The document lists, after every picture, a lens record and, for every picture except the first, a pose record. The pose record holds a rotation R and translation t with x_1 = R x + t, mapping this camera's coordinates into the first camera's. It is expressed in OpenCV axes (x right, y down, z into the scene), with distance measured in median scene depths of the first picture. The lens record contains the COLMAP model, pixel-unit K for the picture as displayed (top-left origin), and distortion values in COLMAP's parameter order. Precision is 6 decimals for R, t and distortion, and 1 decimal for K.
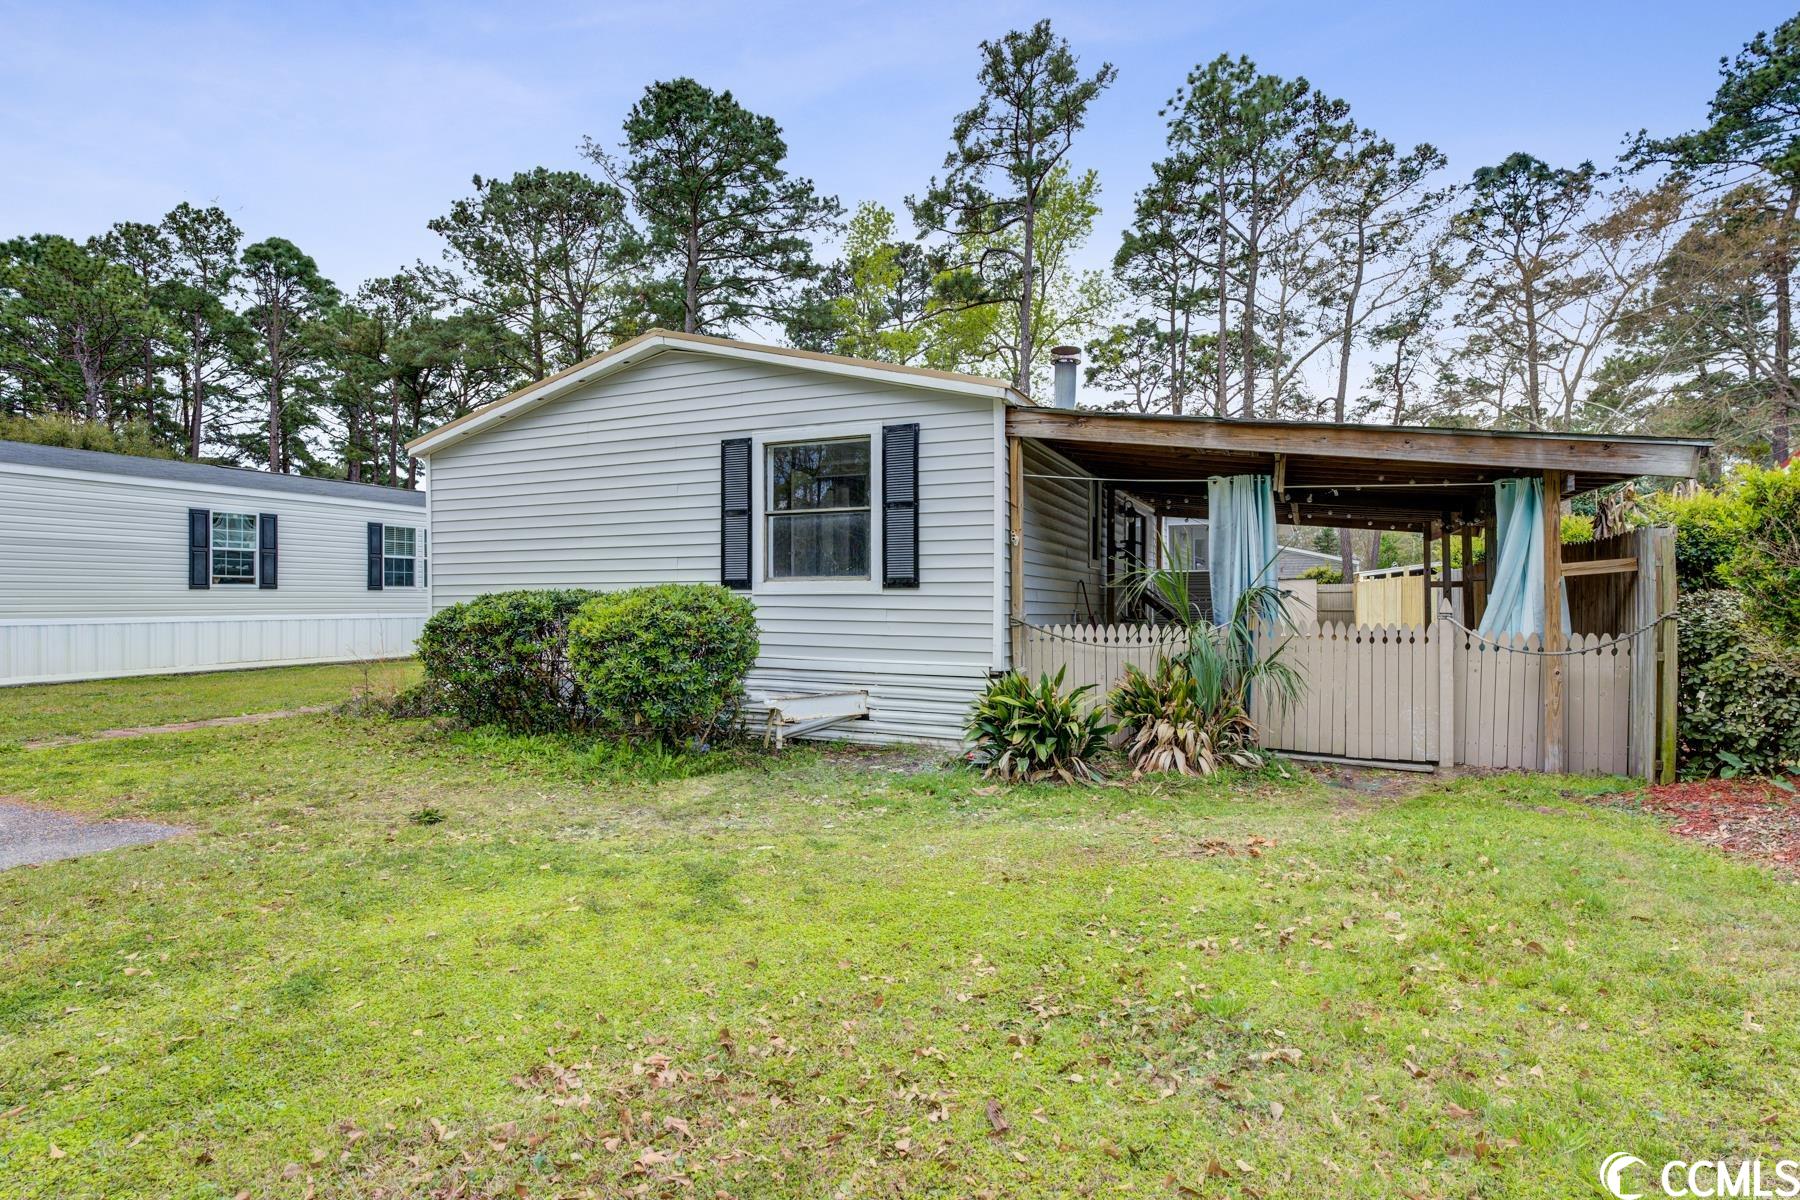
lens RADIAL K [[906.9, 0, 900.0], [0, 906.9, 600.0], [0, 0, 1]] dist [-0.001955, 0.000777]
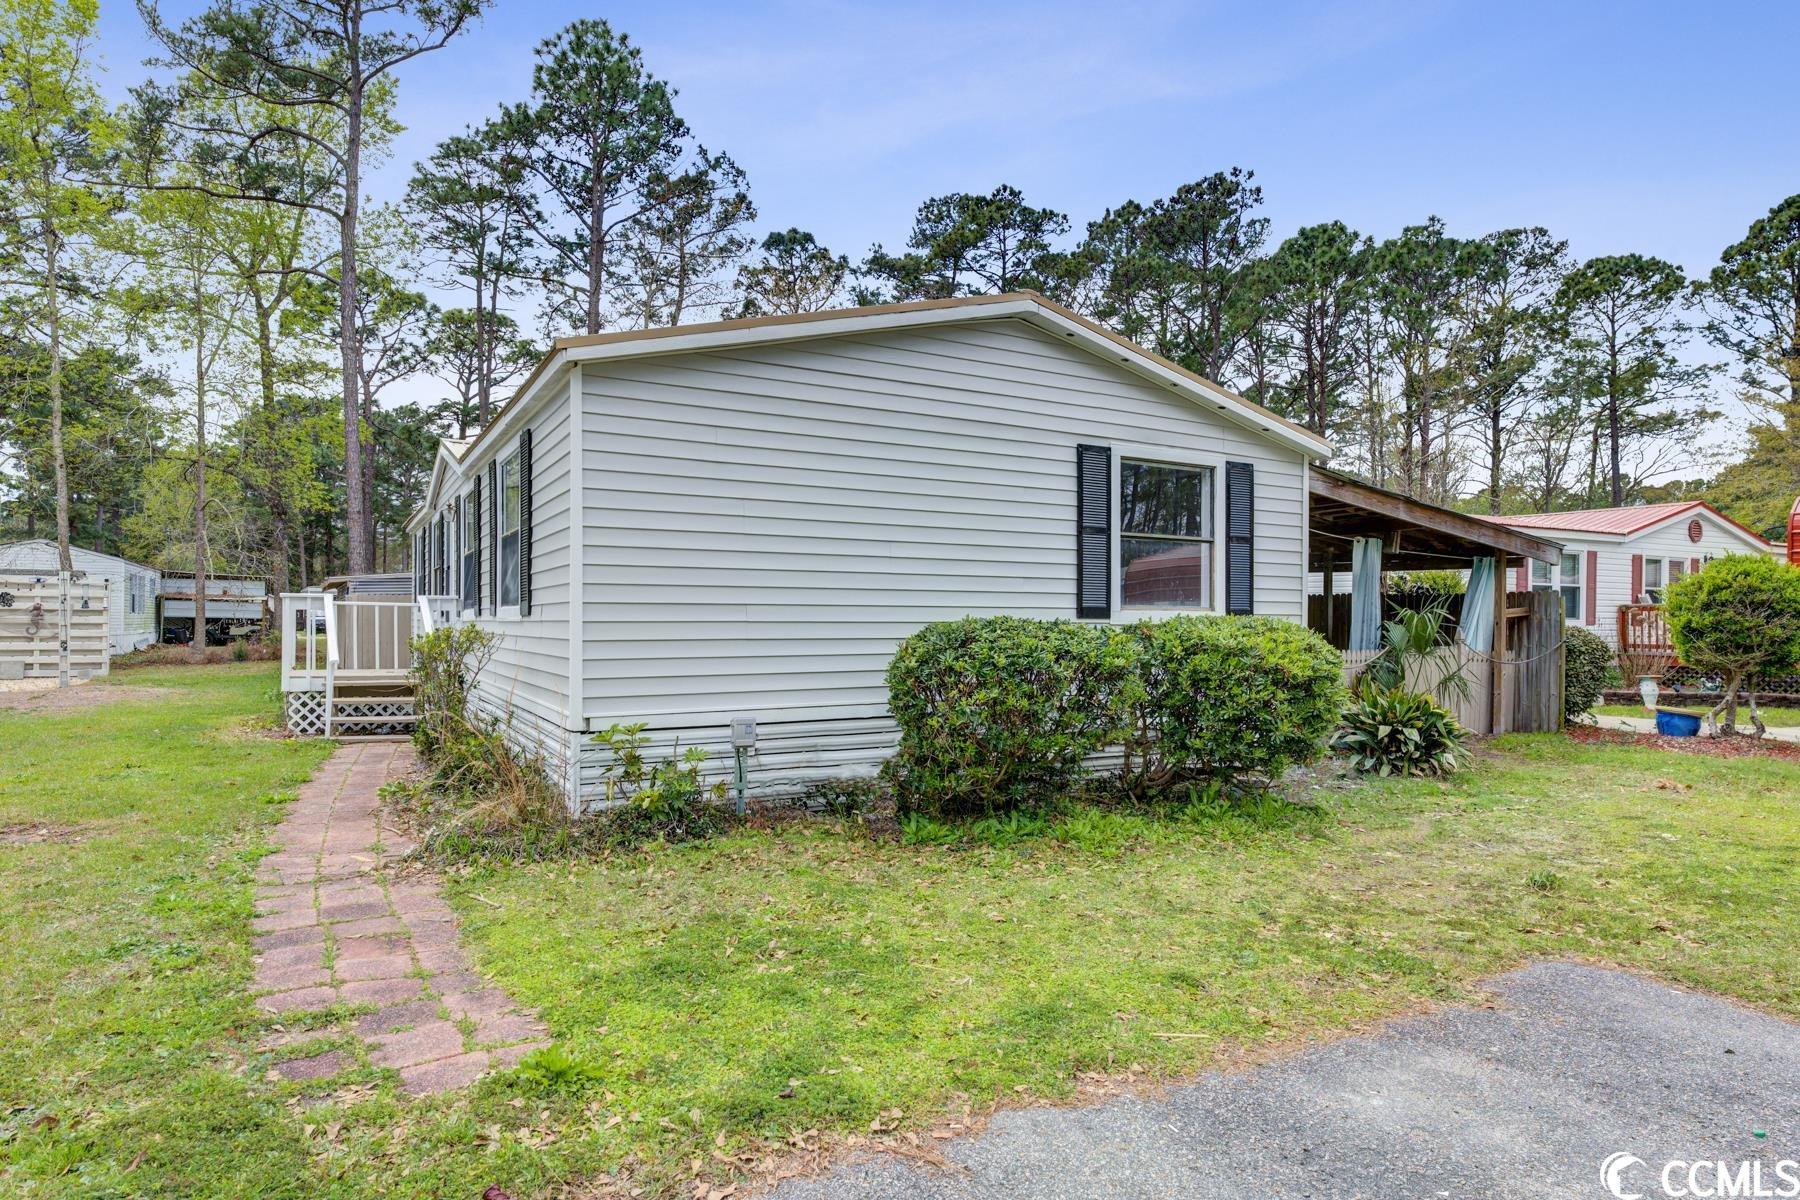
lens RADIAL K [[1009.3, 0, 891.6], [0, 1009.3, 617.4], [0, 0, 1]] dist [0.008358, -0.000503]
pose [[0.601193, 0.007302, 0.799070, -0.969468], [-0.008659, 0.999959, -0.002623, -0.007529], [-0.799057, -0.005343, 0.601232, 0.516650]]
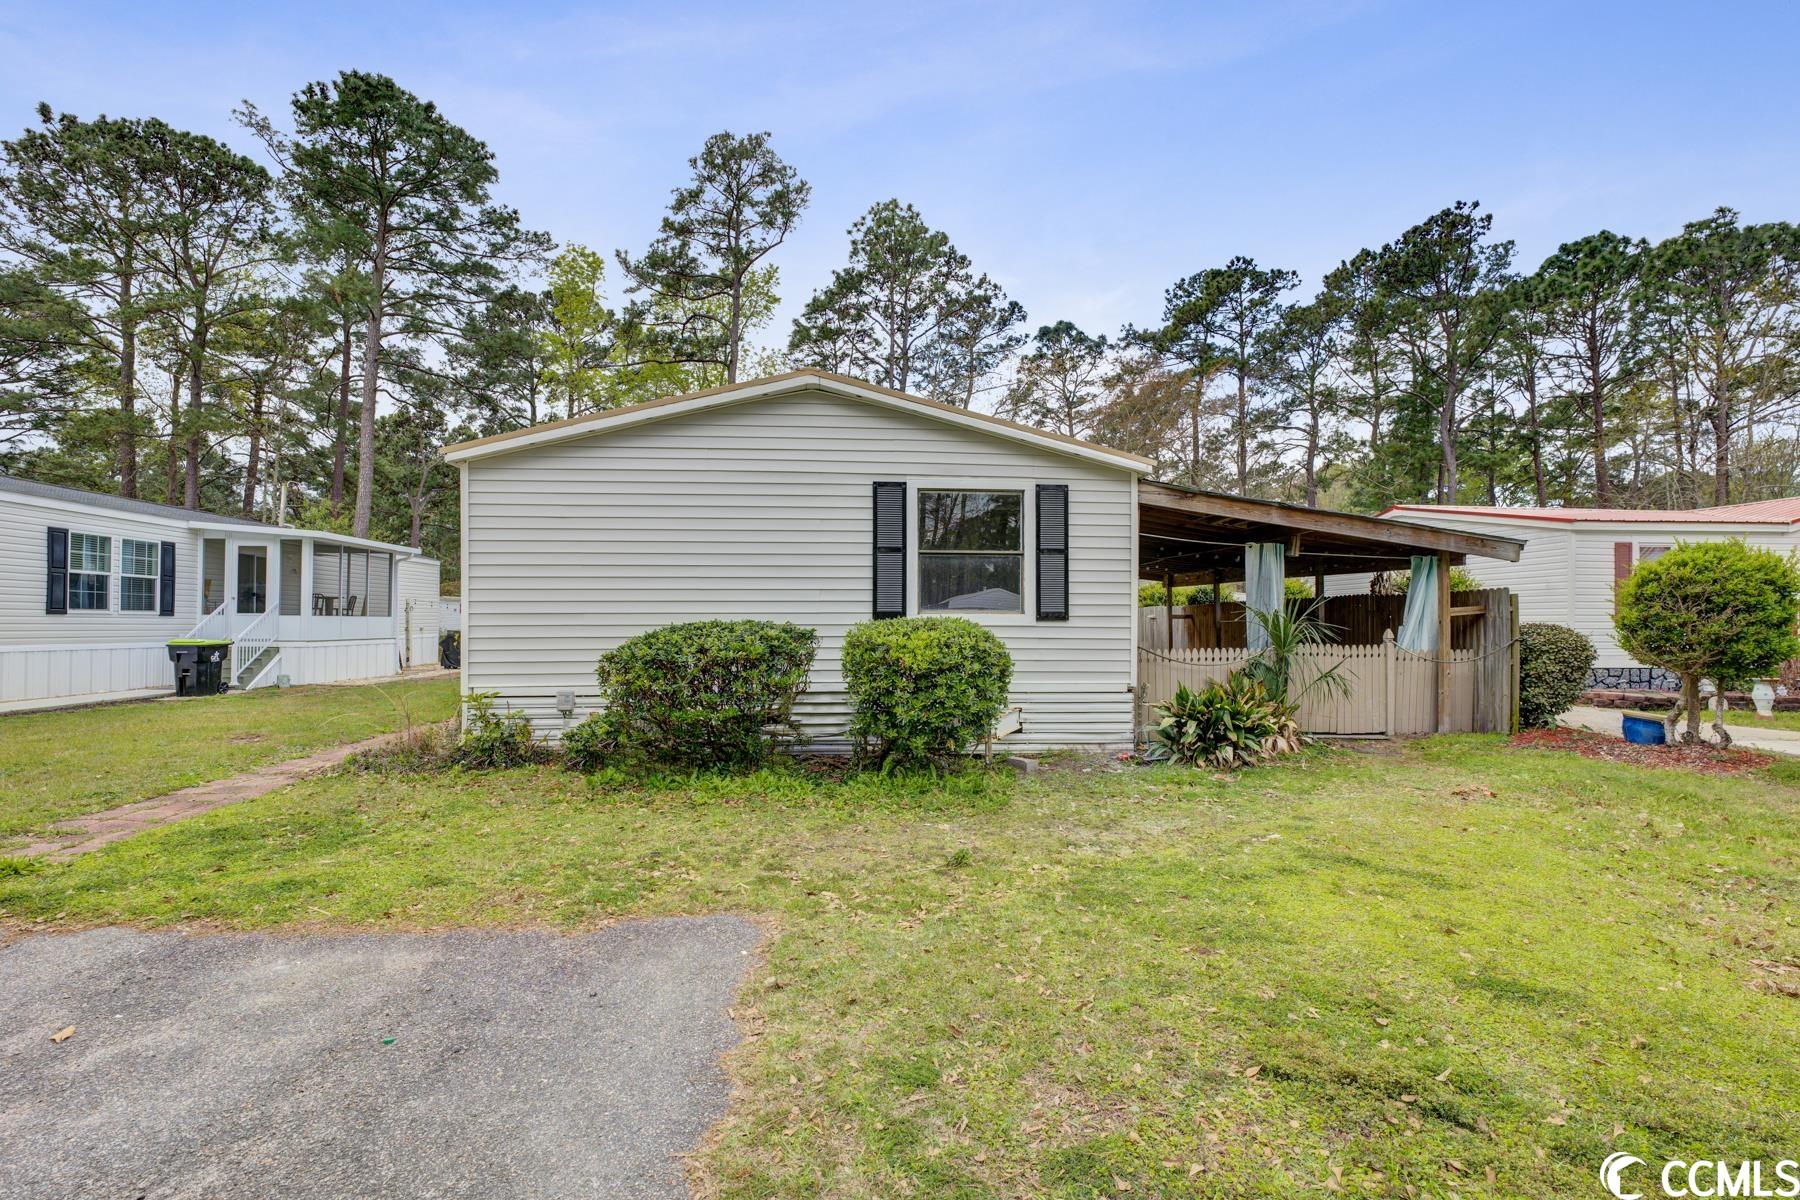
lens RADIAL K [[776.5, 0, 907.1], [0, 776.5, 610.3], [0, 0, 1]] dist [-0.017049, -0.000490]
pose [[0.870081, 0.010145, 0.492805, -0.558236], [-0.000810, 0.999816, -0.019153, -0.005966], [-0.492909, 0.016265, 0.869929, 0.168649]]
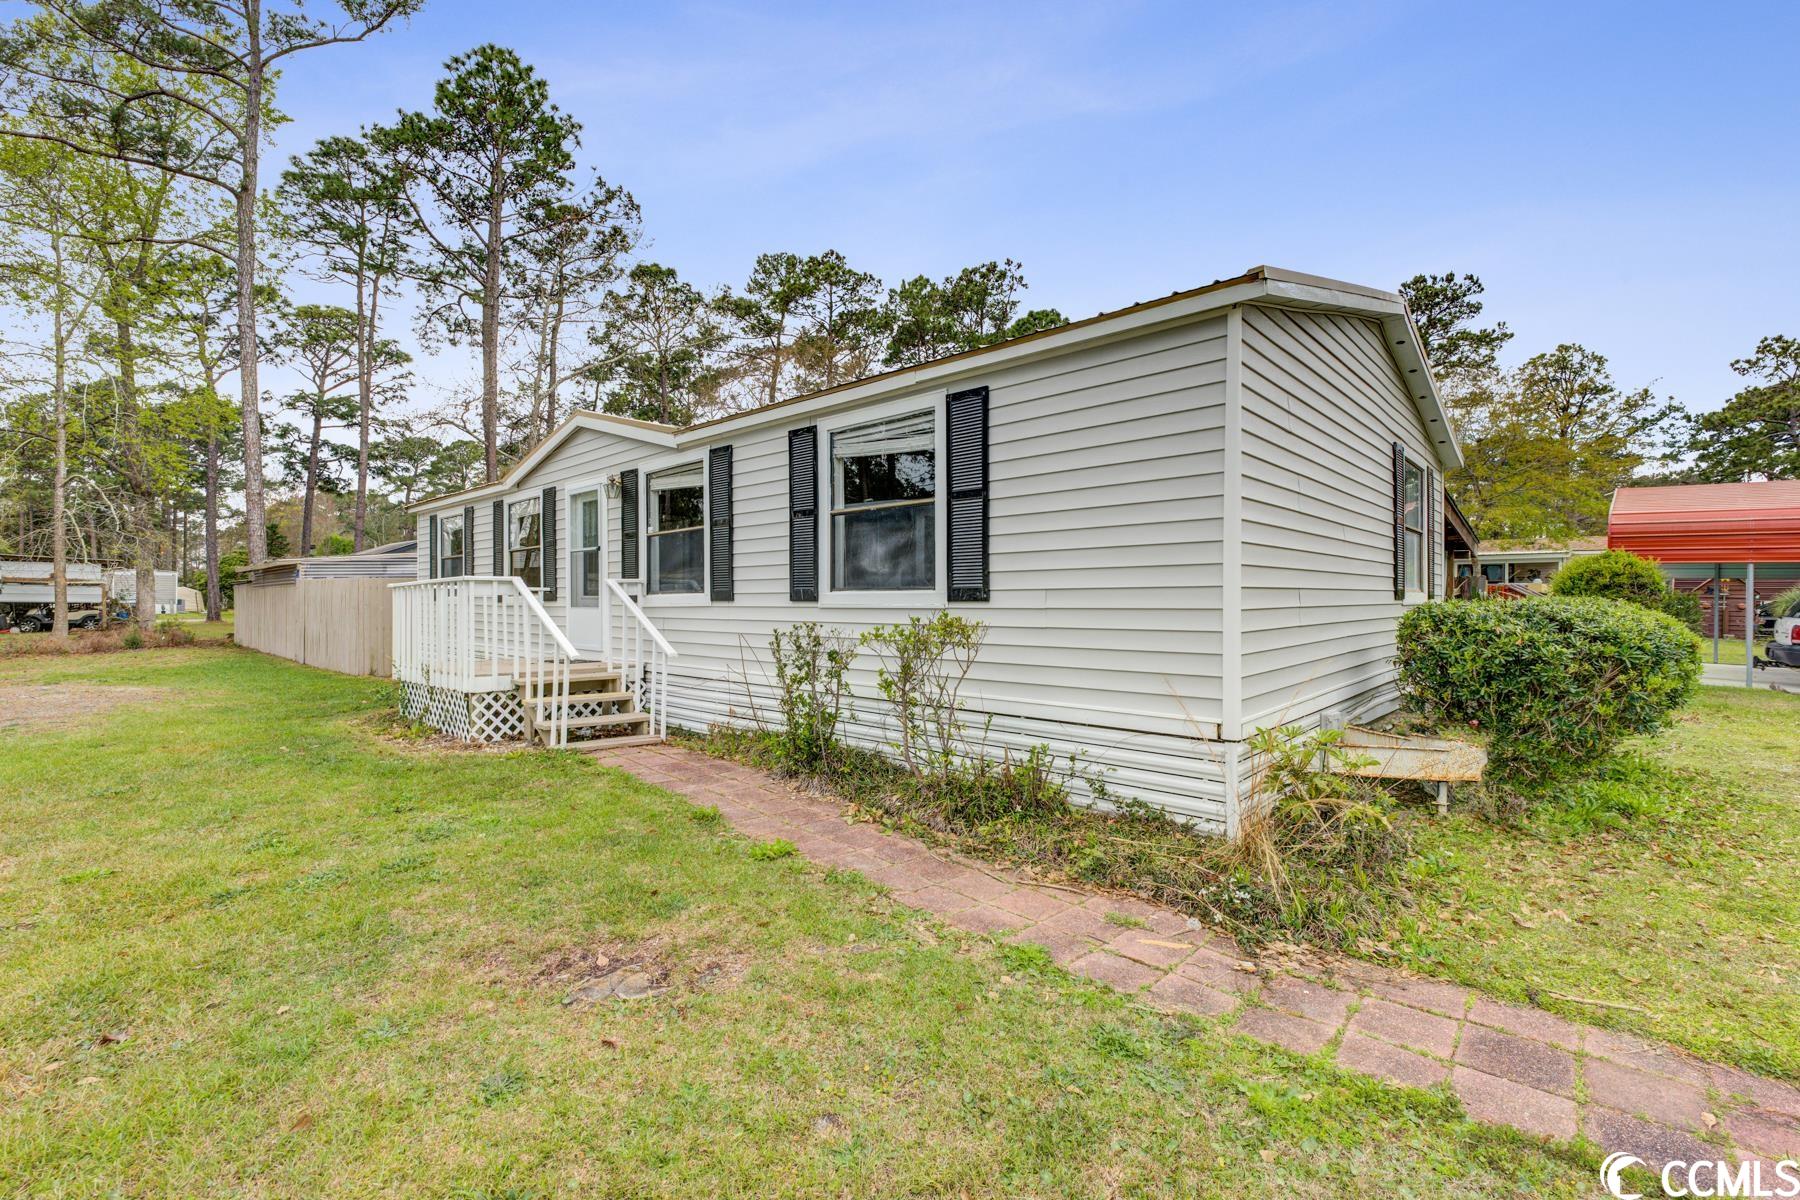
lens RADIAL K [[772.8, 0, 892.9], [0, 772.8, 602.3], [0, 0, 1]] dist [-0.017708, 0.000410]
pose [[0.328728, -0.004028, 0.944416, -1.026792], [-0.001552, 0.999987, 0.004805, -0.011705], [-0.944423, -0.003045, 0.328718, 1.133672]]
